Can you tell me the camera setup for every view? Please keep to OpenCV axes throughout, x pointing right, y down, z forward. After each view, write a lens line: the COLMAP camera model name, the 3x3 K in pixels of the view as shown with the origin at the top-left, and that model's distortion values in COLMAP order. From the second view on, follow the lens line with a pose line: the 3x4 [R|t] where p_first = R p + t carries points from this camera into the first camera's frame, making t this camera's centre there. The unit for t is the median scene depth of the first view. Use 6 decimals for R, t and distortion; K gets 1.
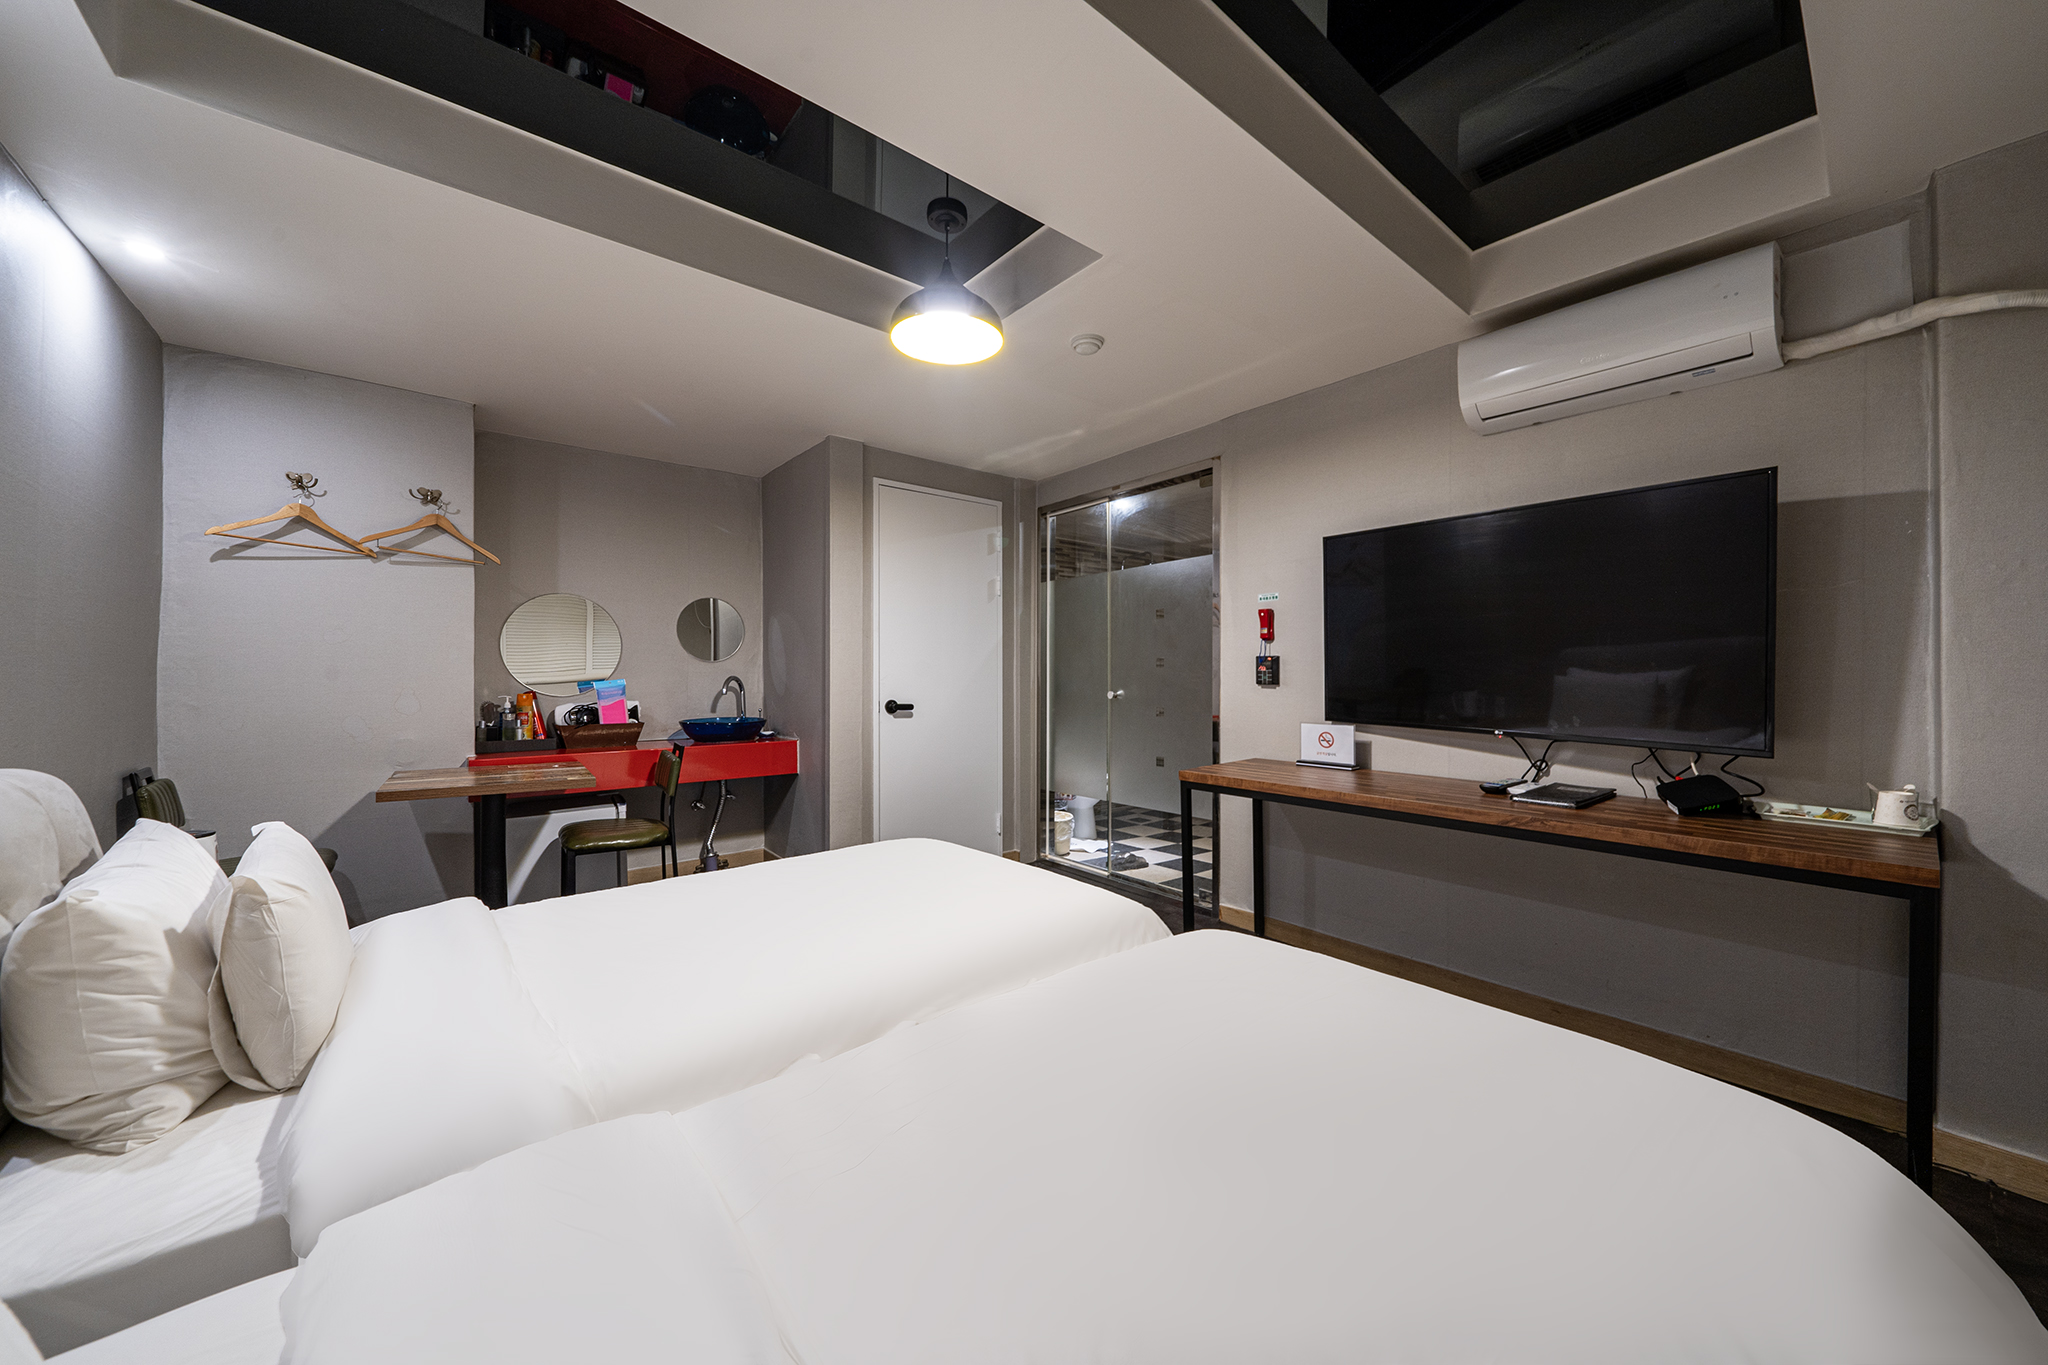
lens RADIAL K [[714.3, 0, 1024.9], [0, 714.3, 676.7], [0, 0, 1]] dist [-0.005810, -0.000167]
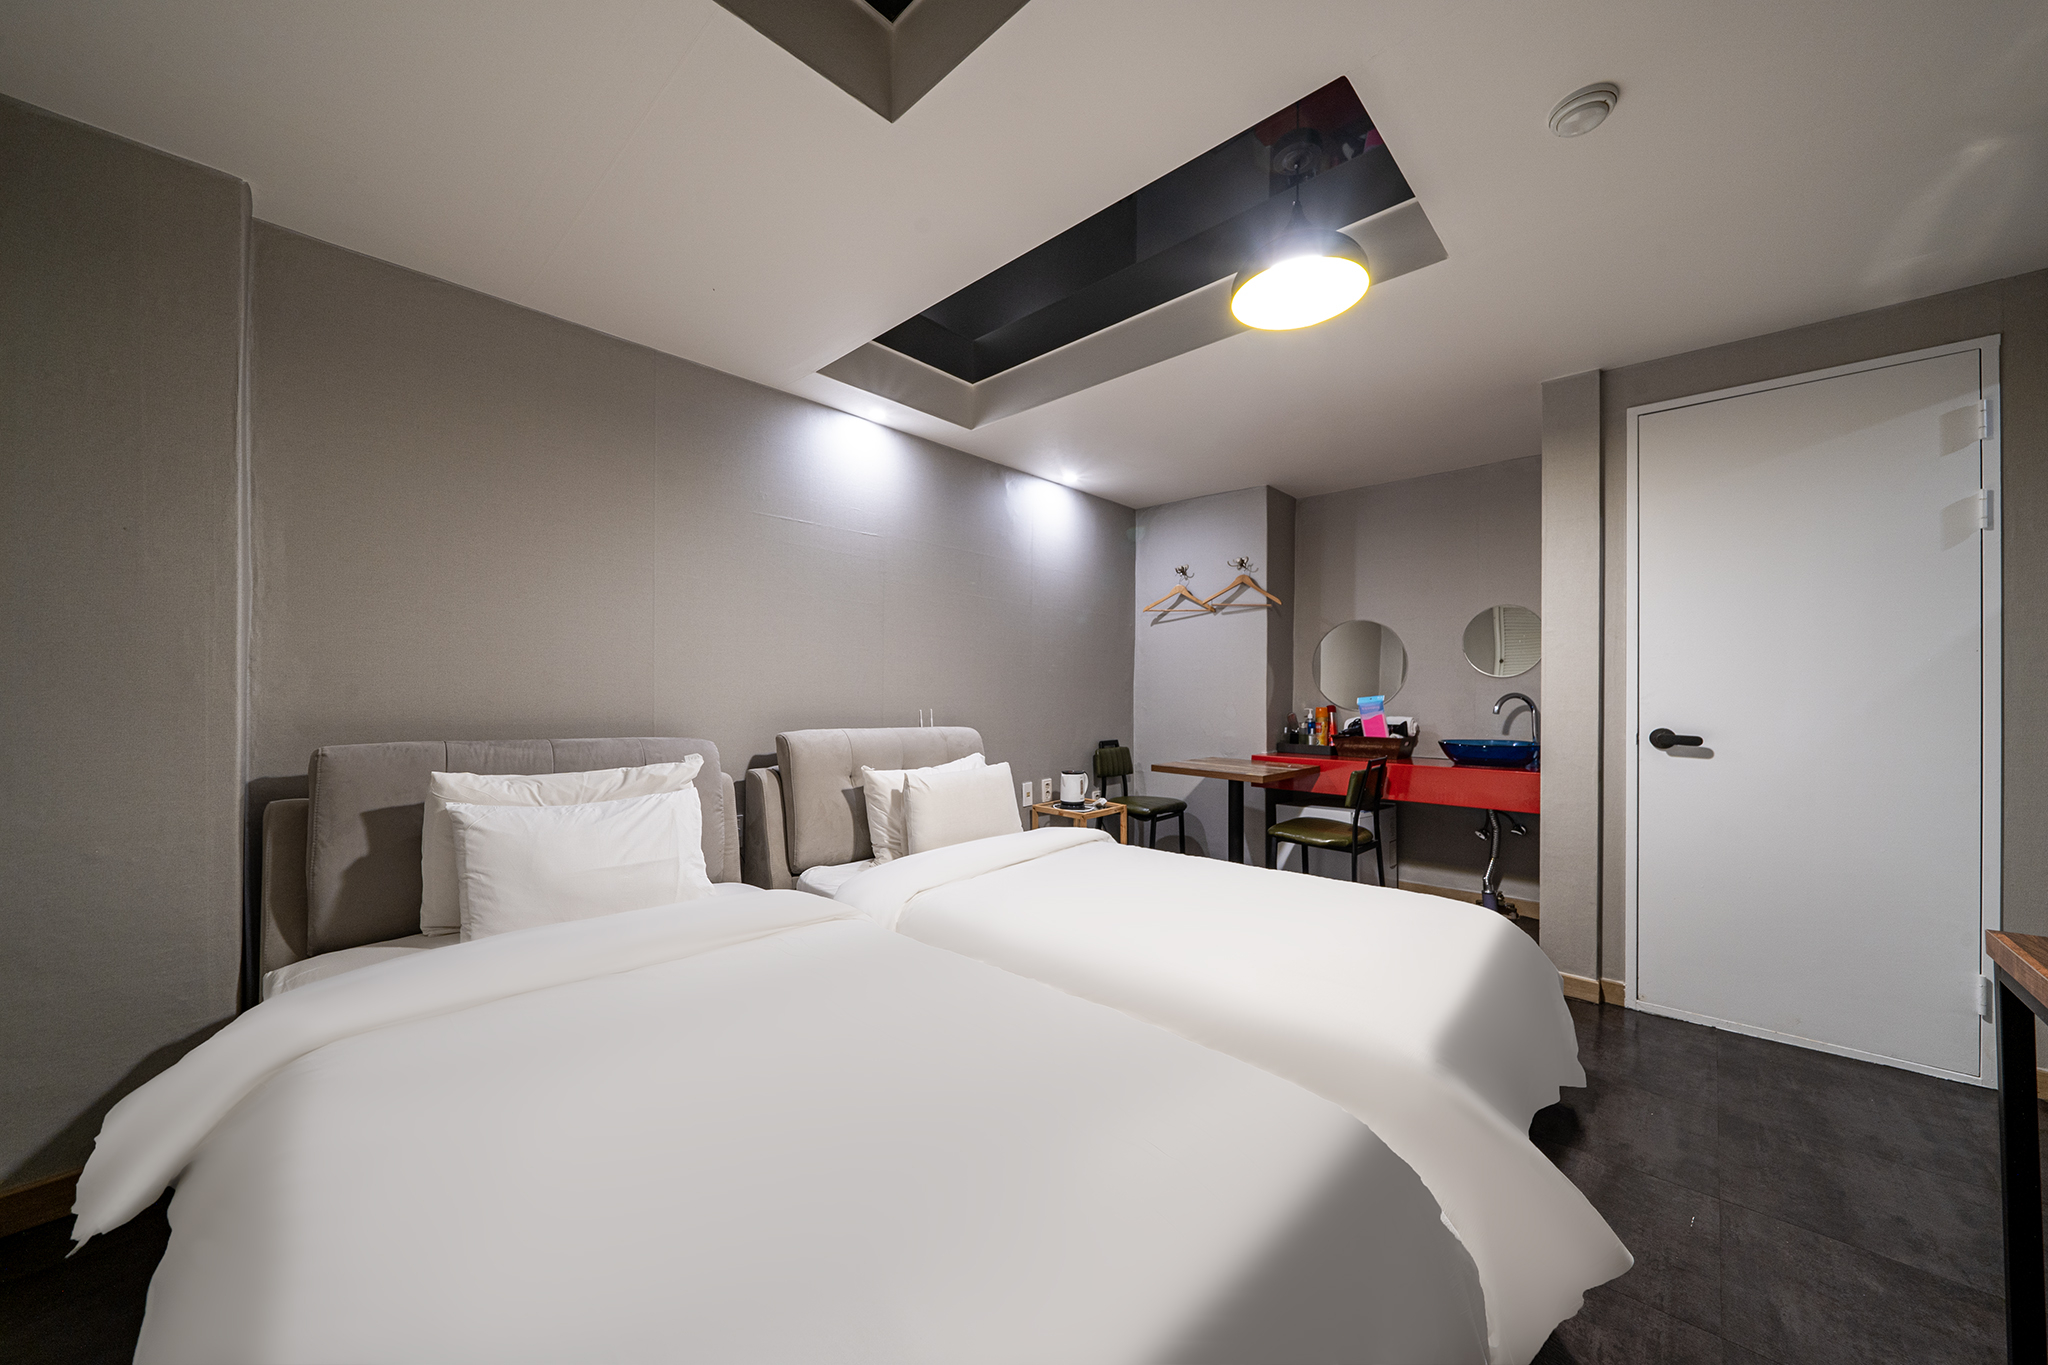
lens RADIAL K [[714.3, 0, 1026.0], [0, 714.3, 688.6], [0, 0, 1]] dist [-0.005810, -0.000167]
pose [[0.137959, -0.006992, -0.990413, 0.468272], [-0.006753, 0.999945, -0.008000, 0.005679], [0.990415, 0.007792, 0.137904, 0.379184]]
